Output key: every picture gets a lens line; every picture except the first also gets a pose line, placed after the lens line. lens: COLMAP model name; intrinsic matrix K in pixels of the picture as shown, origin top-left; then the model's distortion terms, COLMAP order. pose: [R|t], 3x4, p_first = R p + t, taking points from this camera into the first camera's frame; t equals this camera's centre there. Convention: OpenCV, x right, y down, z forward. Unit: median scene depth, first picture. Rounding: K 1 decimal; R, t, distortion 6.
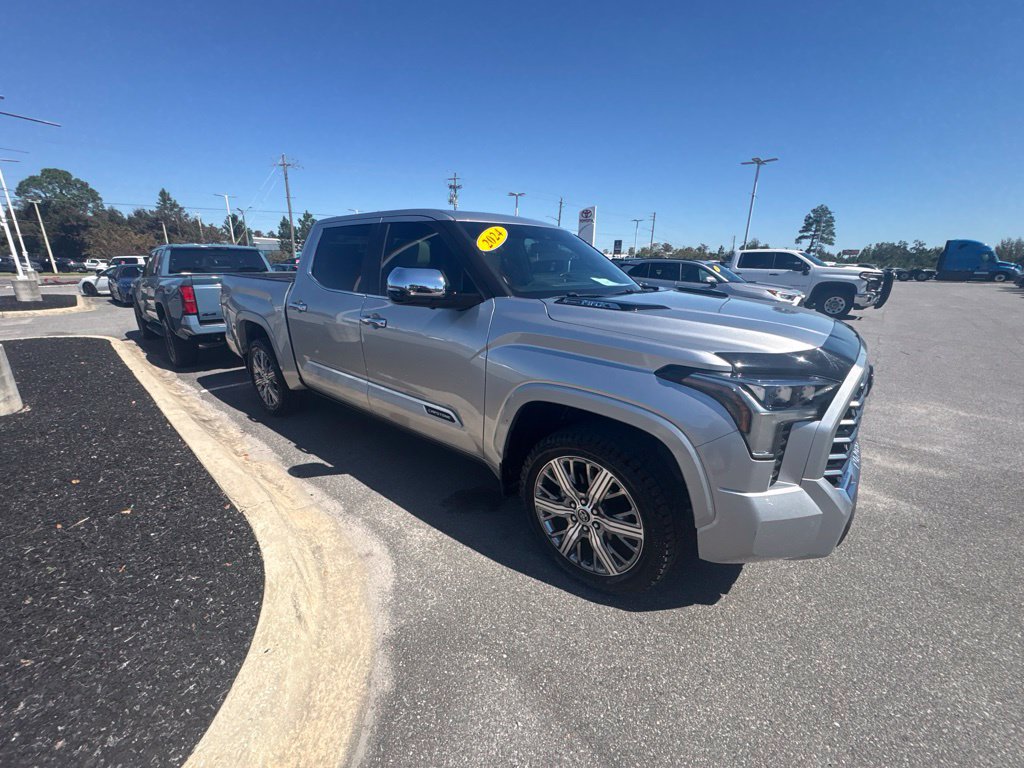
lens RADIAL K [[406.3, 0, 511.7], [0, 406.3, 384.6], [0, 0, 1]] dist [0.000980, -0.000377]
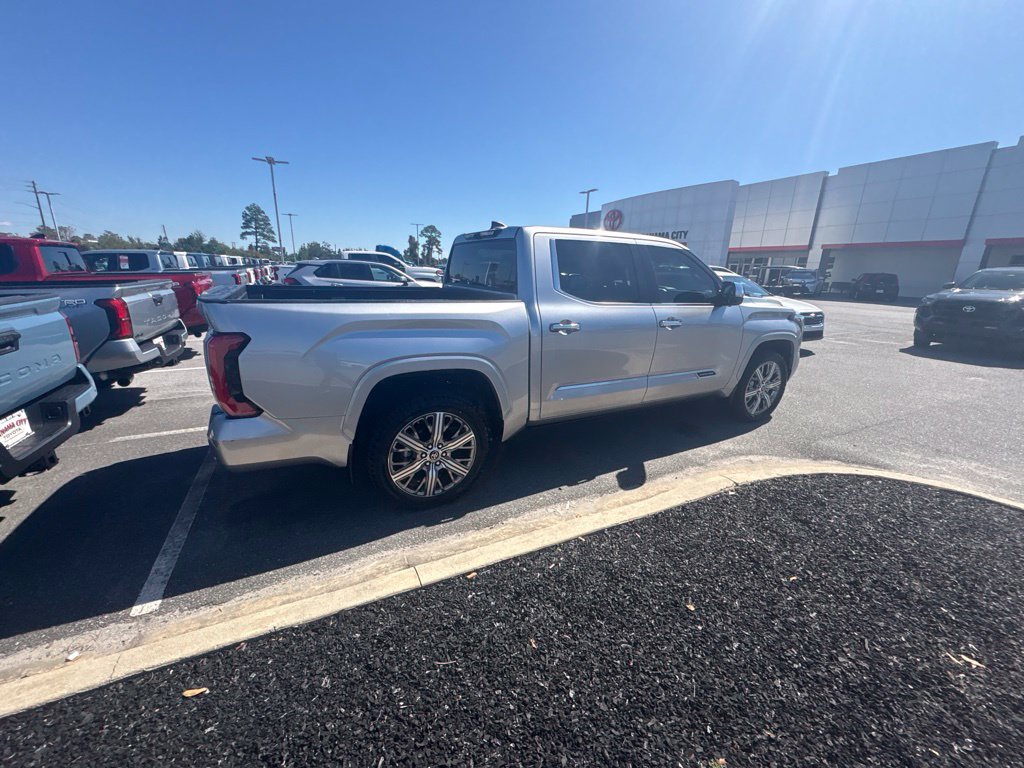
lens RADIAL K [[406.3, 0, 512.3], [0, 406.3, 383.7], [0, 0, 1]] dist [0.000980, -0.000377]
pose [[0.376978, -0.254419, 0.890595, -1.507578], [0.245188, 0.954644, 0.168931, -0.274843], [-0.893180, 0.154680, 0.422260, 0.817187]]
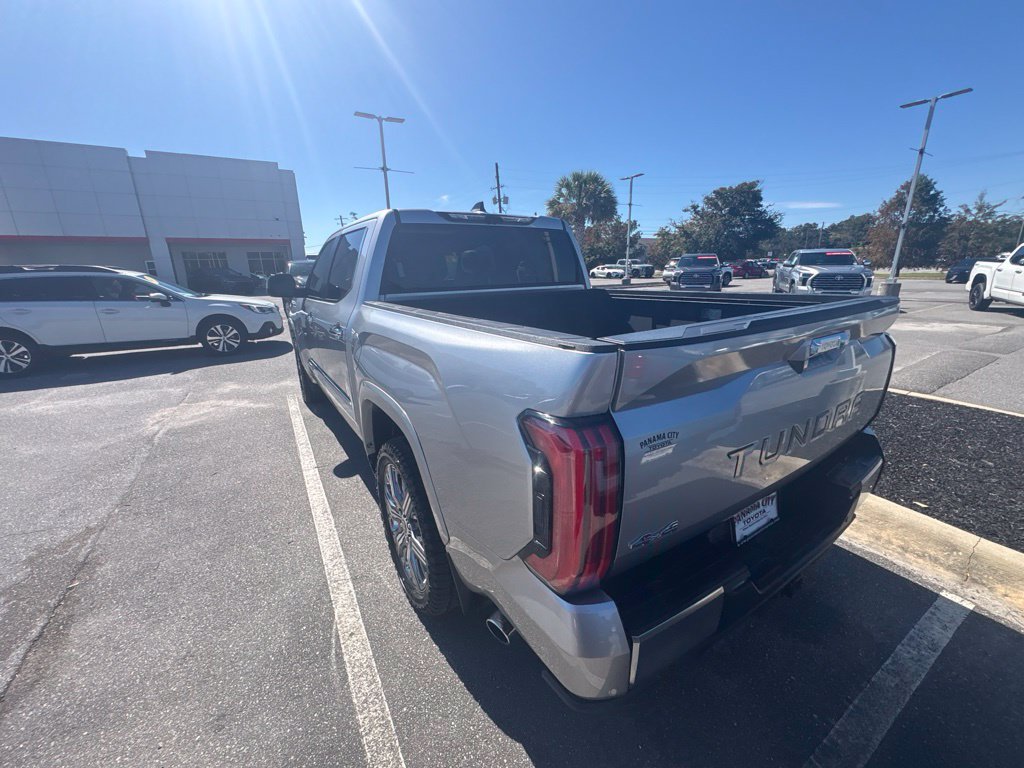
lens RADIAL K [[406.3, 0, 511.8], [0, 406.3, 384.3], [0, 0, 1]] dist [0.000980, -0.000377]
pose [[-0.952517, -0.076222, 0.294790, -0.748740], [0.096756, 0.842208, 0.530400, -0.657338], [-0.288703, 0.533738, -0.794843, 2.172159]]
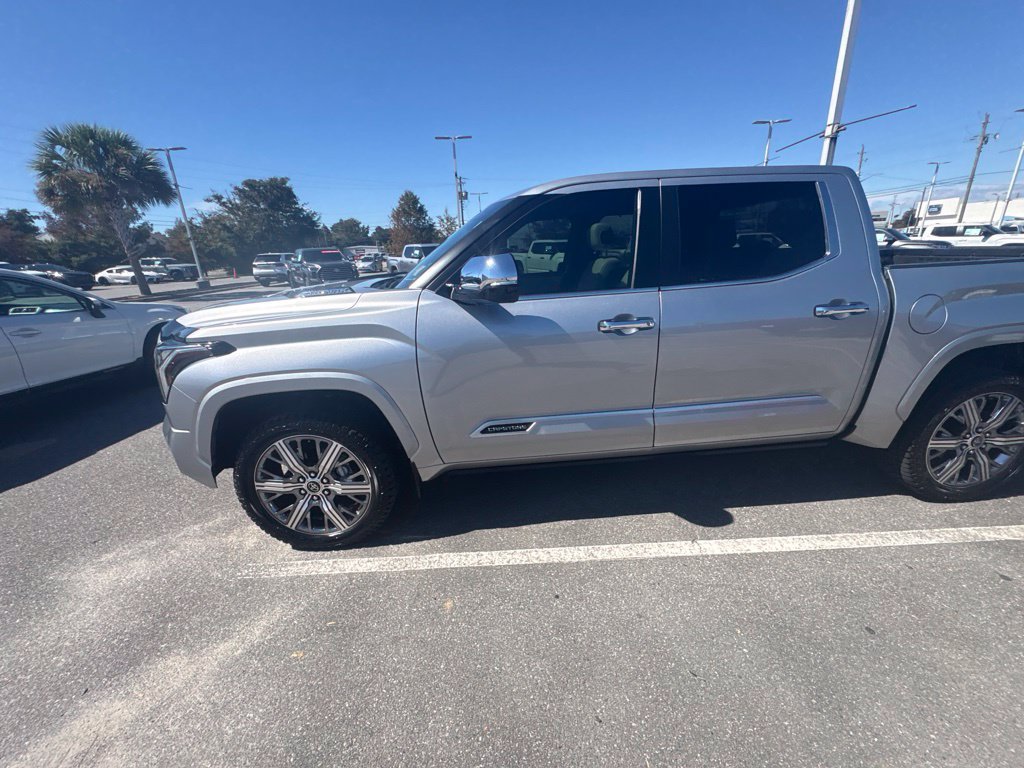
lens RADIAL K [[406.3, 0, 511.3], [0, 406.3, 383.8], [0, 0, 1]] dist [0.000980, -0.000377]
pose [[-0.730220, 0.231874, -0.642662, 0.677994], [-0.164186, 0.853524, 0.494509, -0.484023], [0.663191, 0.466617, -0.585189, 1.655747]]
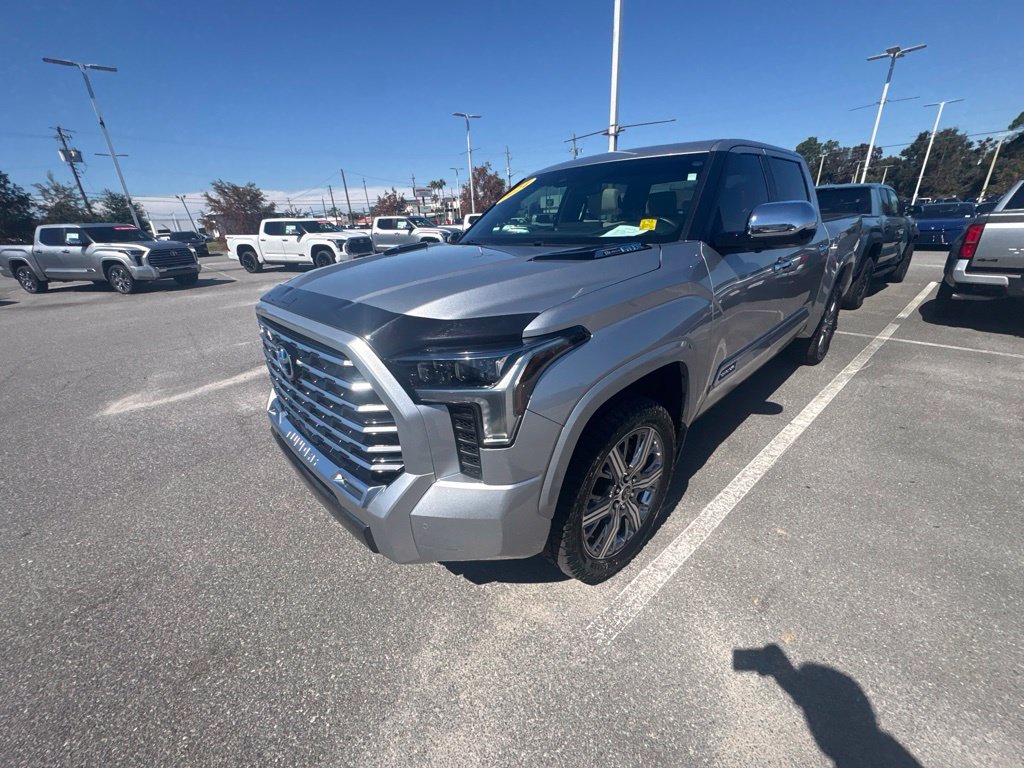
lens RADIAL K [[406.3, 0, 511.6], [0, 406.3, 383.3], [0, 0, 1]] dist [0.000980, -0.000377]
pose [[-0.123084, 0.366816, -0.922115, 1.005541], [-0.243141, 0.889715, 0.386381, -0.250924], [0.962150, 0.271761, -0.020322, 0.923372]]
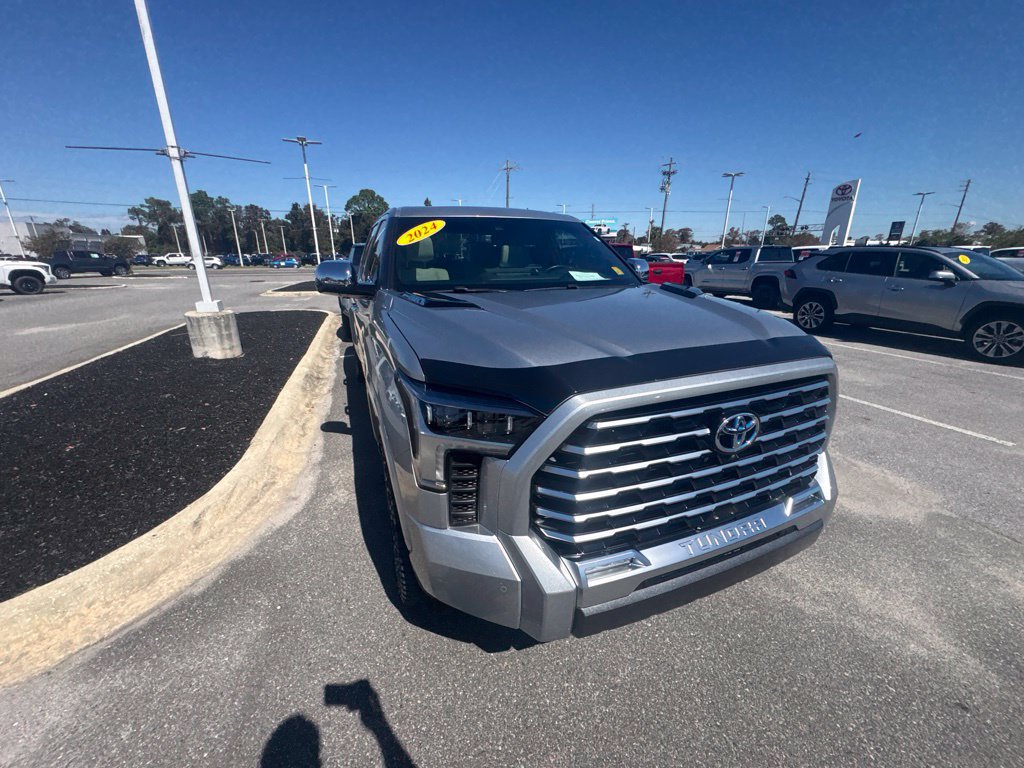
lens RADIAL K [[406.3, 0, 510.9], [0, 406.3, 384.0], [0, 0, 1]] dist [0.000980, -0.000377]
pose [[0.880554, 0.133519, -0.454749, 0.531184], [-0.126067, 0.990916, 0.046832, -0.043787], [0.456871, 0.016091, 0.889387, 0.152432]]
